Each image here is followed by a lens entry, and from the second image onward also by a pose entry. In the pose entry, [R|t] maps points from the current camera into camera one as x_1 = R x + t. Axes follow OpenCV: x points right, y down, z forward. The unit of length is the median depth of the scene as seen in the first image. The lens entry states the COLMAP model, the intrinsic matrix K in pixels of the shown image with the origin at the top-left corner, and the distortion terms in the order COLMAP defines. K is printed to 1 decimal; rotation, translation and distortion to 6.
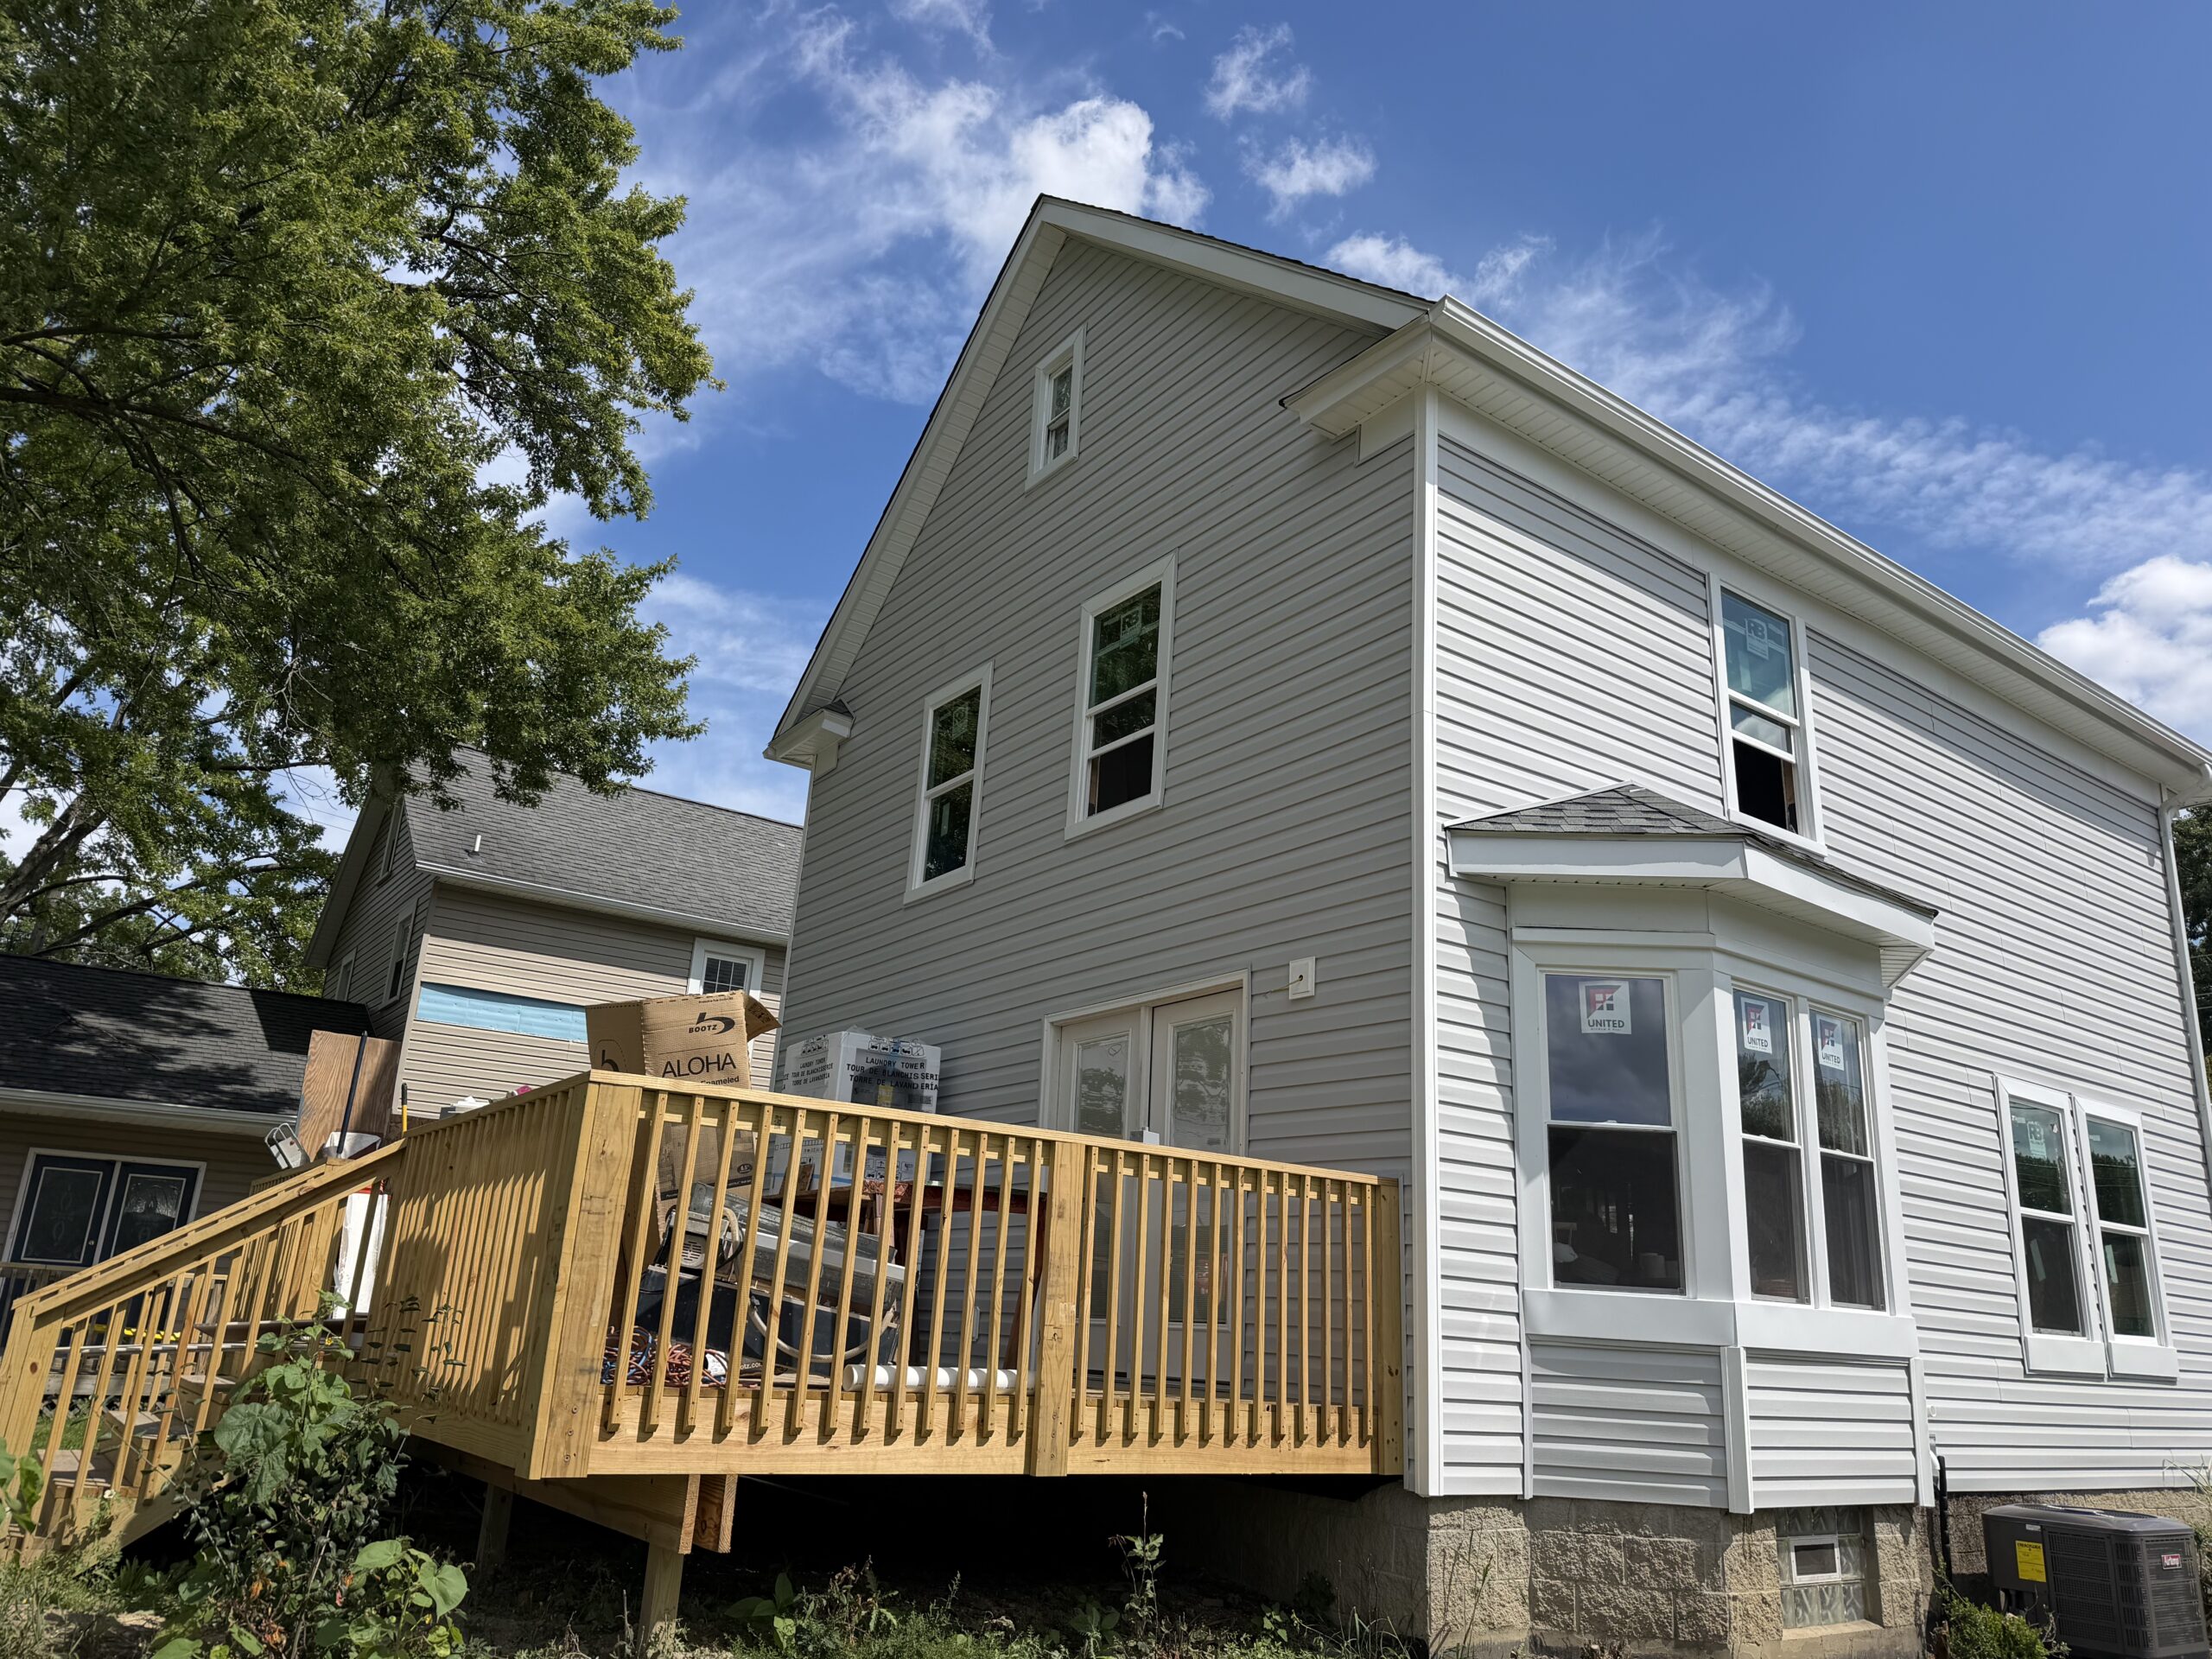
lens RADIAL K [[1554.2, 0, 1122.8], [0, 1554.2, 839.8], [0, 0, 1]] dist [0.060497, -0.078342]
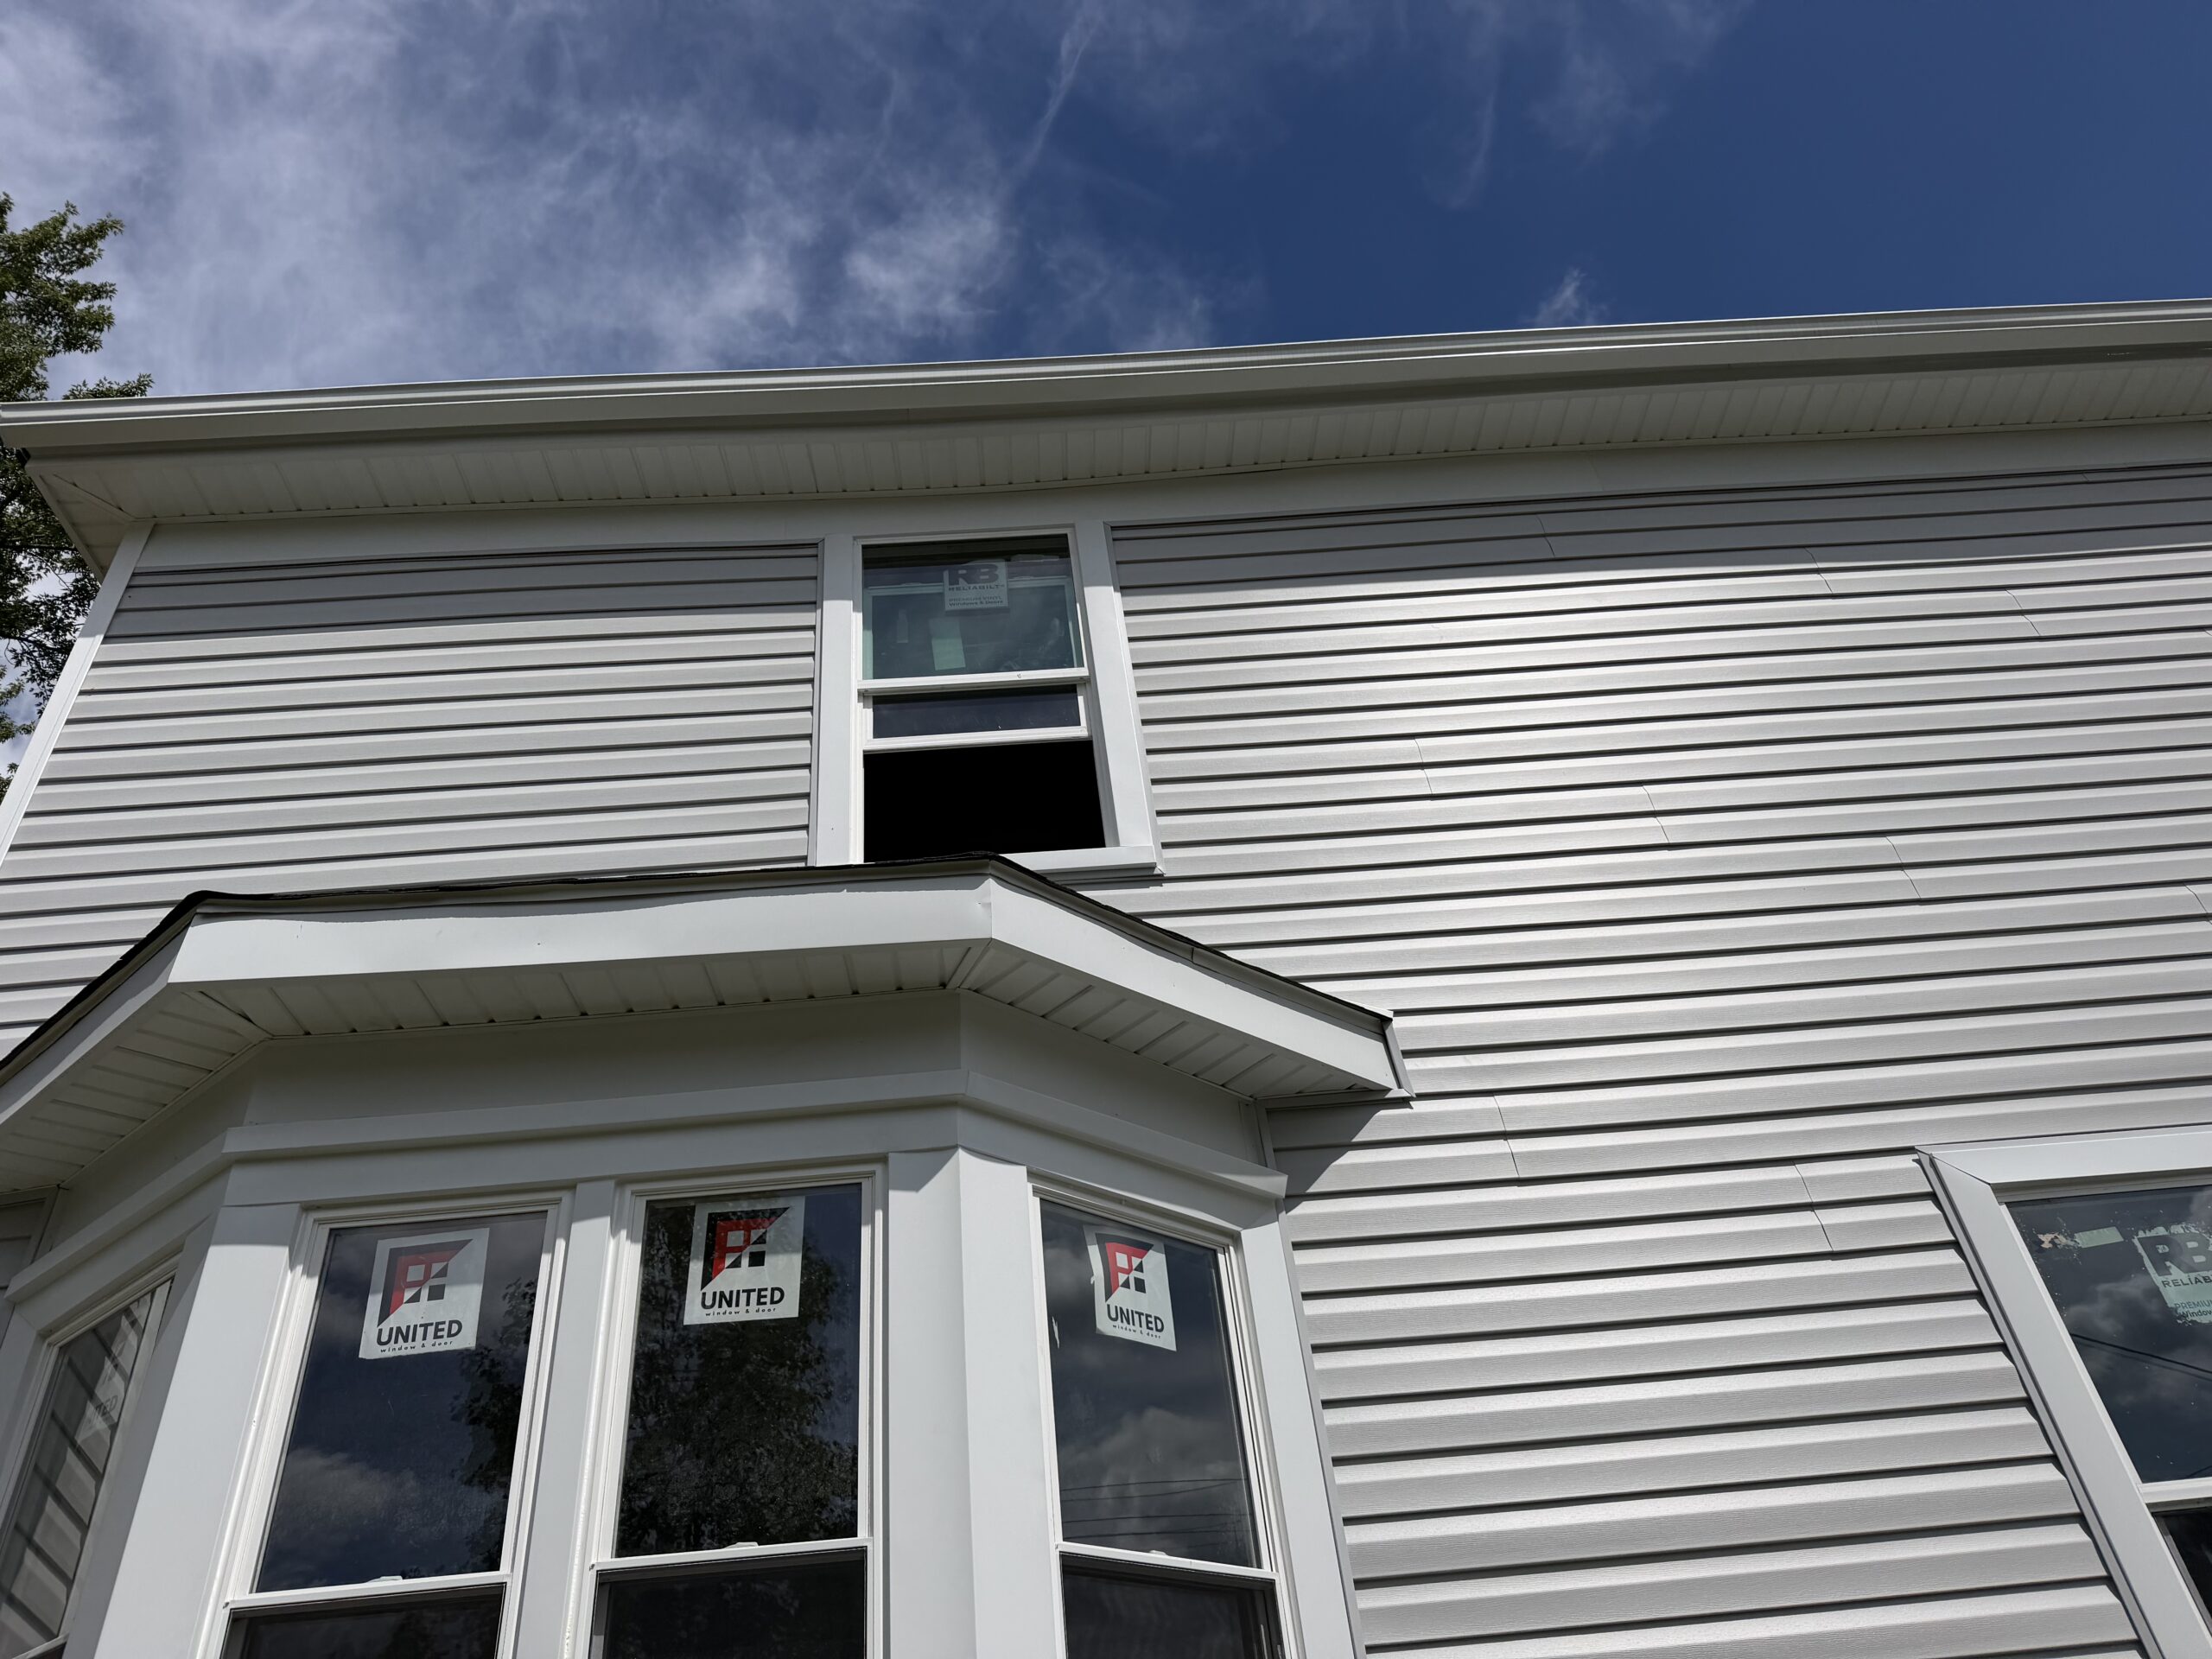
lens RADIAL K [[1554.2, 0, 1087.3], [0, 1554.2, 827.3], [0, 0, 1]] dist [0.060497, -0.078342]
pose [[0.801207, -0.465837, -0.375584, 0.630386], [0.300284, 0.855909, -0.421009, 0.200496], [0.517587, 0.224533, 0.825644, 0.607299]]
